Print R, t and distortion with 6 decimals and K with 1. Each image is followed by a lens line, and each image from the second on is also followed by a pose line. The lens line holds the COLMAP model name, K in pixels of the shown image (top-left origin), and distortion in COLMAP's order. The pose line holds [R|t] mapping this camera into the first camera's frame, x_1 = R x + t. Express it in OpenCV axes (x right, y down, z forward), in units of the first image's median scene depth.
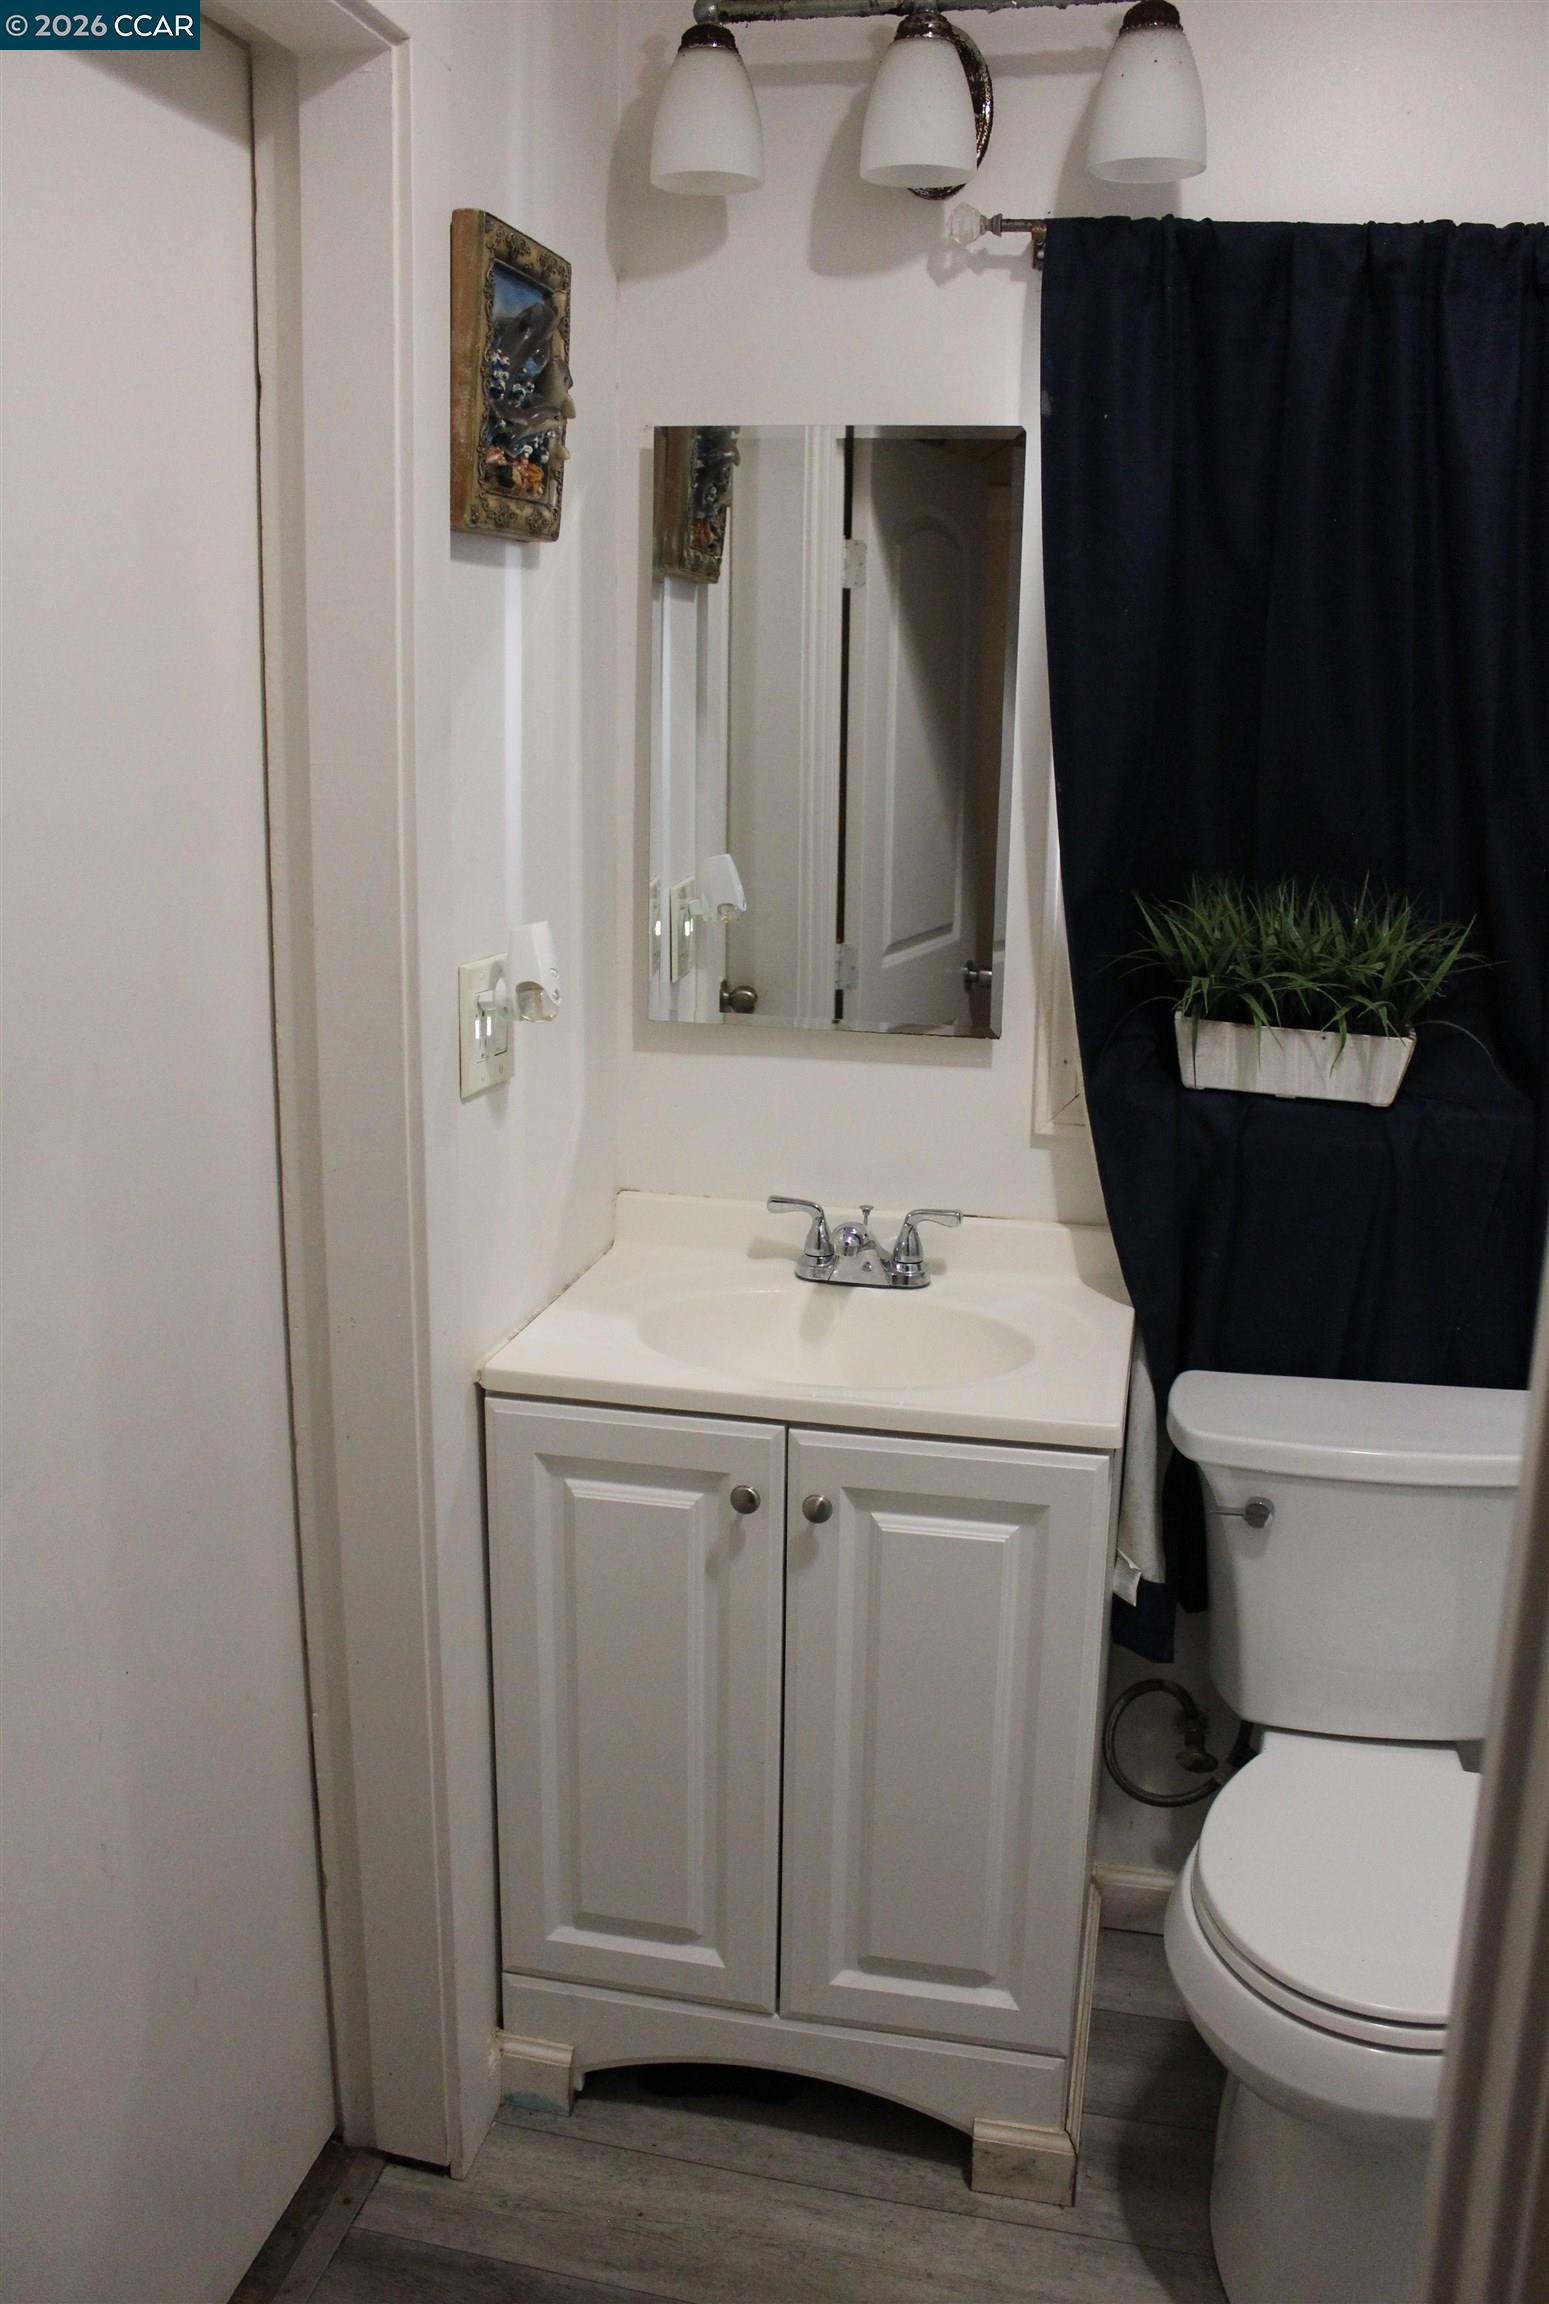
lens RADIAL K [[1967.3, 0, 774.5], [0, 1967.3, 1152.0], [0, 0, 1]] dist [-0.155748, 0.159009]
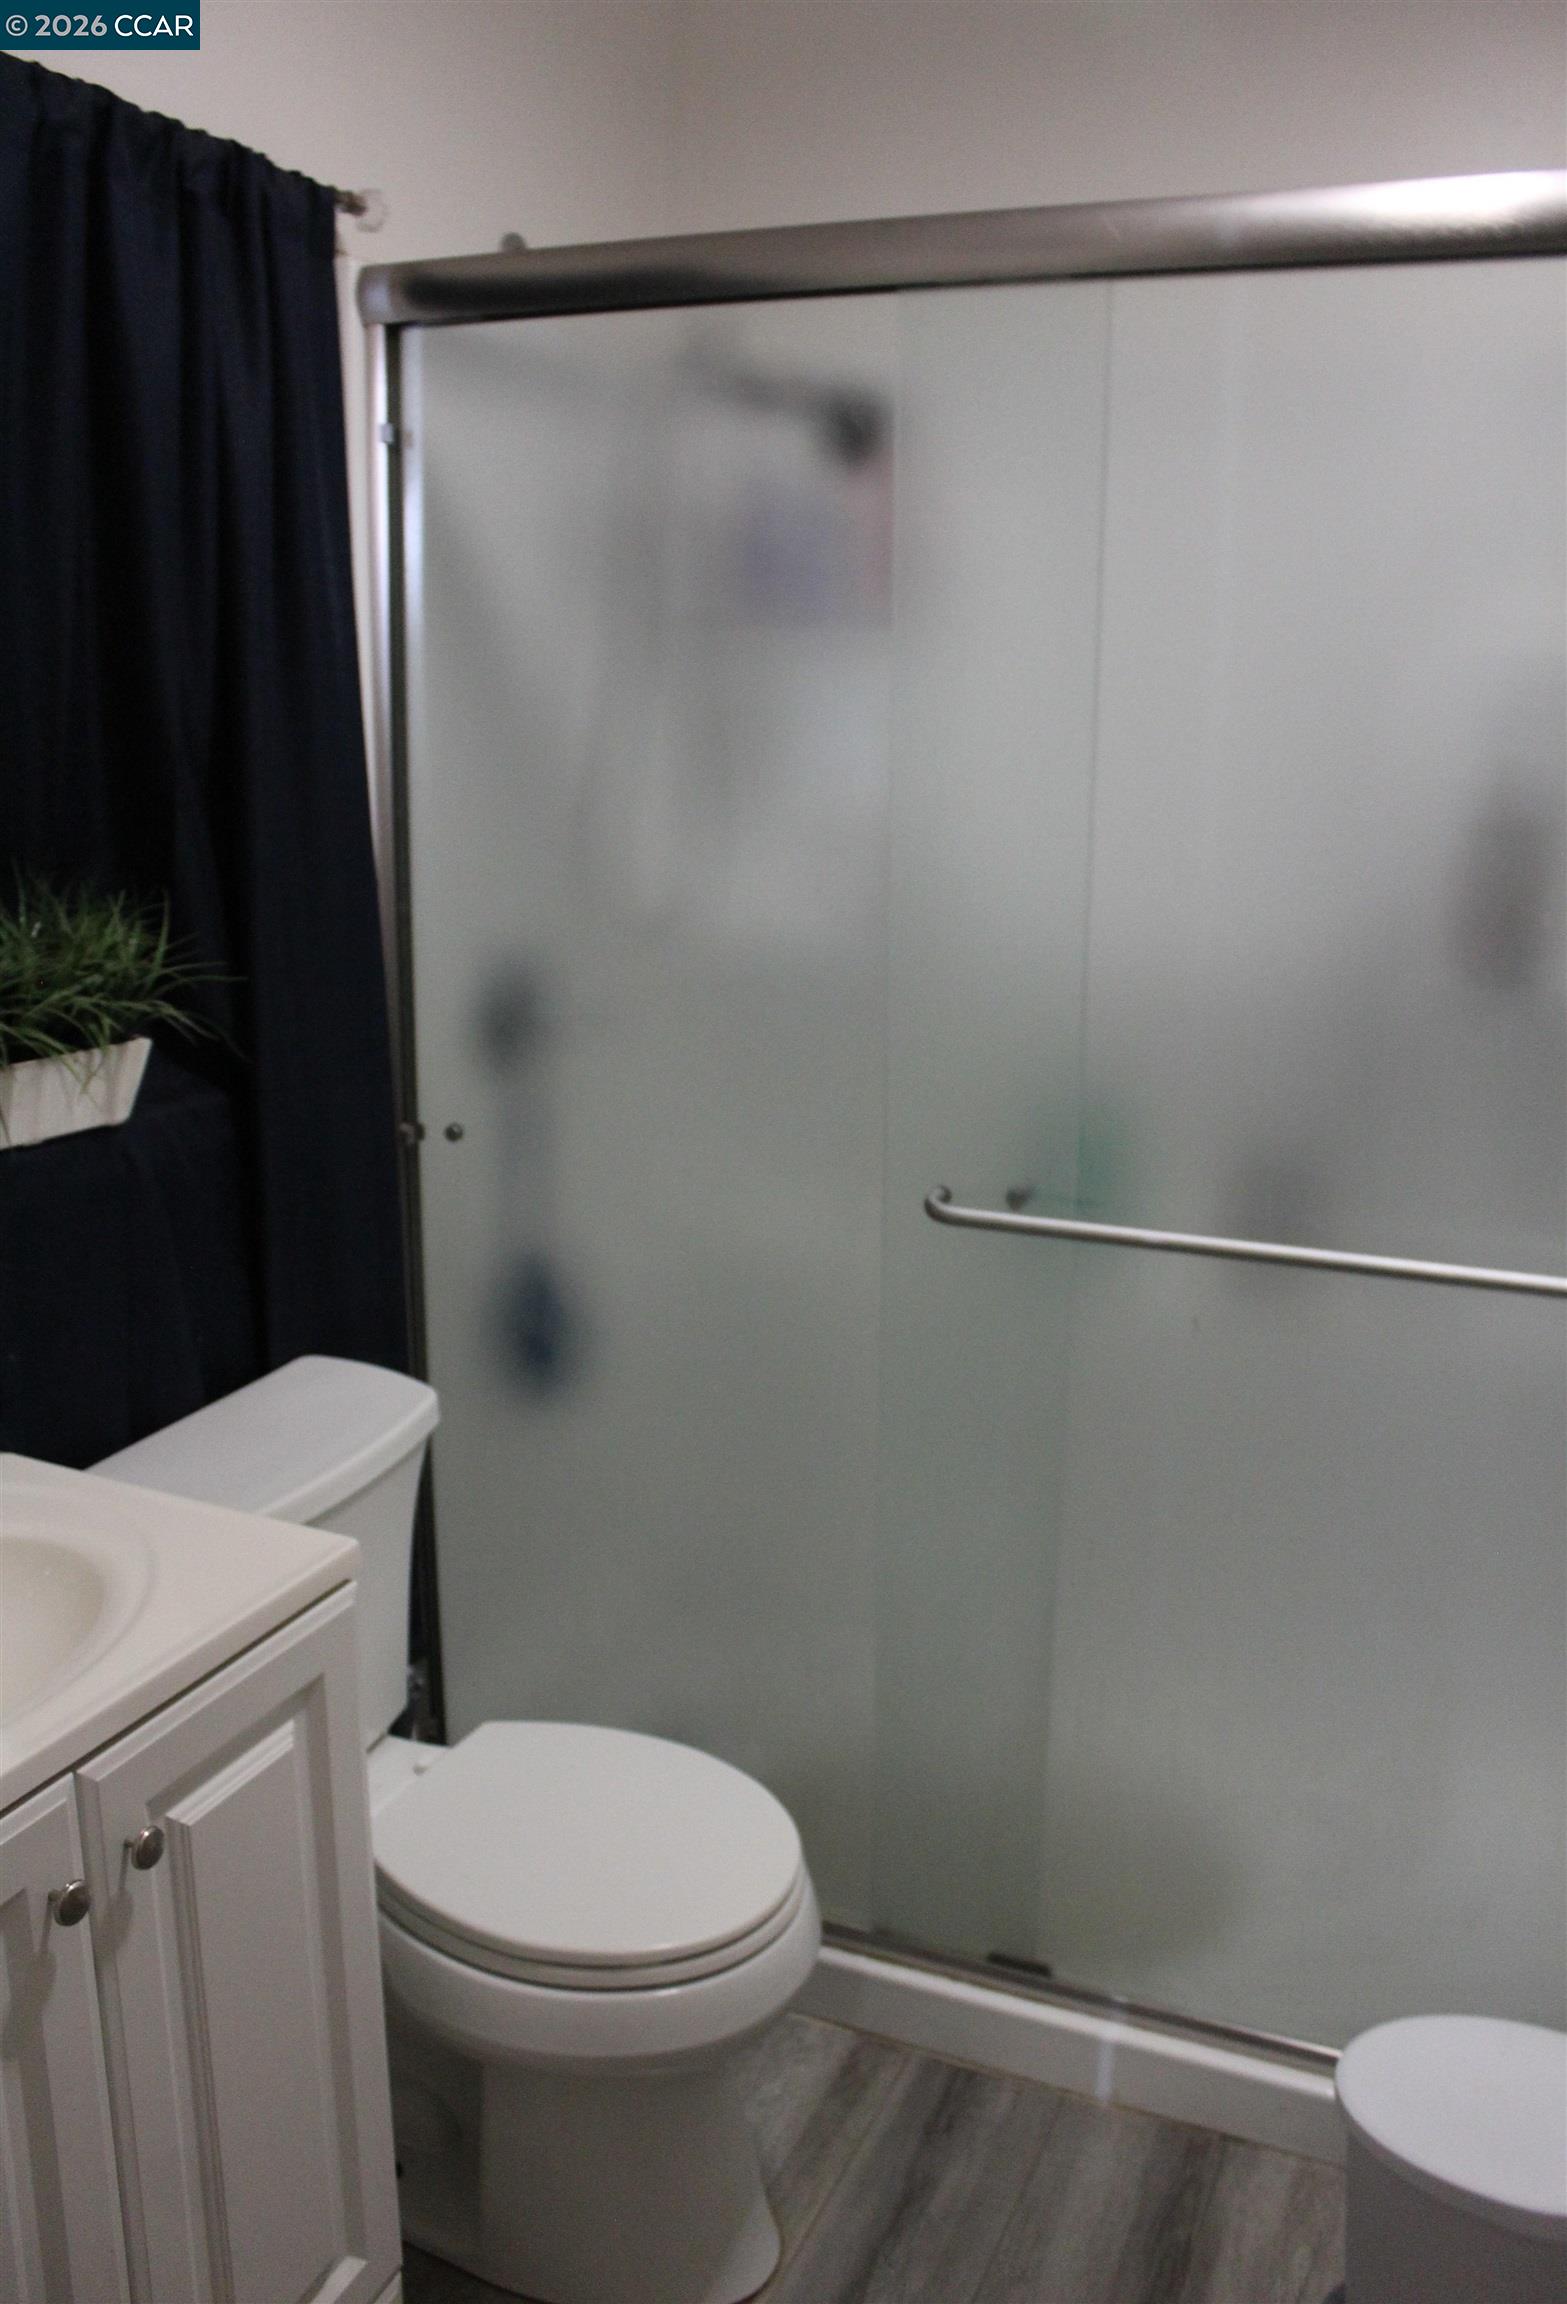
lens RADIAL K [[1965.6, 0, 783.5], [0, 1965.6, 1152.0], [0, 0, 1]] dist [-0.167561, 0.152085]
pose [[0.213822, -0.249687, 0.944424, -0.449278], [0.213404, 0.955371, 0.204266, -0.127061], [-0.953278, 0.157867, 0.257564, 0.510708]]
